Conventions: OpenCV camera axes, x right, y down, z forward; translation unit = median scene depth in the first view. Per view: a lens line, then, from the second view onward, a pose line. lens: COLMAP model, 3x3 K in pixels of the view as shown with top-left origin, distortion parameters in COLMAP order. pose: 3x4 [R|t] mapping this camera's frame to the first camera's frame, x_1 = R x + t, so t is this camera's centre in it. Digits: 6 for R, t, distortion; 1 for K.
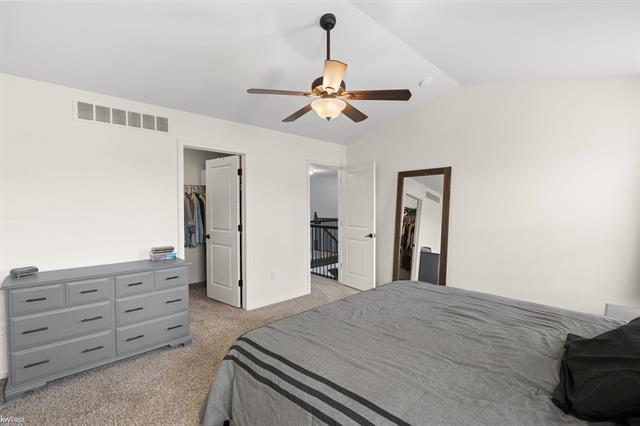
lens RADIAL K [[292.1, 0, 319.6], [0, 292.1, 217.0], [0, 0, 1]] dist [-0.010083, 0.002512]
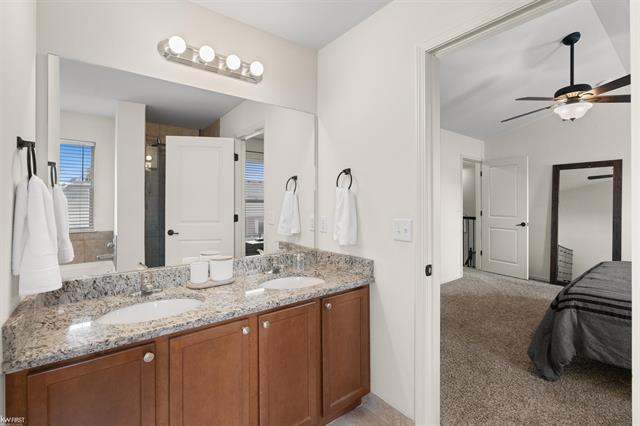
lens RADIAL K [[292.1, 0, 319.1], [0, 292.1, 206.3], [0, 0, 1]] dist [-0.010083, 0.002512]
pose [[0.995300, 0.000019, -0.096836, -0.491487], [-0.002579, 0.999651, -0.026302, 0.028222], [0.096802, 0.026429, 0.994953, -0.148295]]
